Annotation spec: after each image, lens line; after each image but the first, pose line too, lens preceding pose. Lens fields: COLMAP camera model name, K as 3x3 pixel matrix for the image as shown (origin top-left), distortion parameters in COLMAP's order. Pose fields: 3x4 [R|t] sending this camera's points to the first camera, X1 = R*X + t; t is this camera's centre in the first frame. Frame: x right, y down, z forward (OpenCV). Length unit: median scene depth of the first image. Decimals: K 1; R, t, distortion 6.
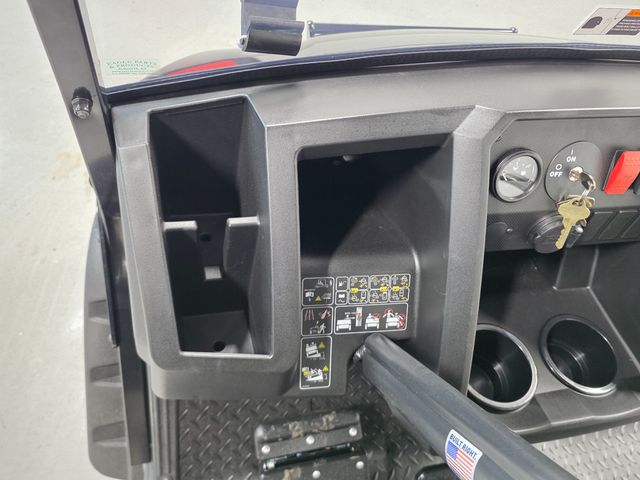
lens RADIAL K [[514.2, 0, 318.1], [0, 514.2, 233.9], [0, 0, 1]] dist [0.046948, -0.046792]
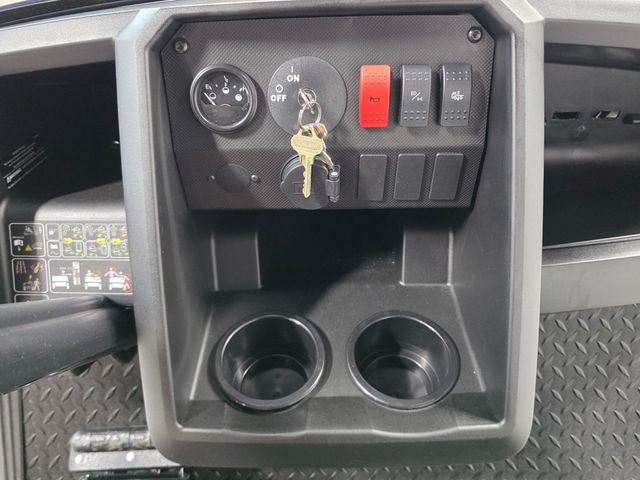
lens RADIAL K [[514.2, 0, 323.2], [0, 514.2, 239.1], [0, 0, 1]] dist [0.046948, -0.046792]
pose [[0.967182, 0.006423, -0.254004, 0.710171], [-0.047539, 0.986602, -0.156069, 0.222236], [0.249599, 0.163022, 0.954528, 0.260502]]
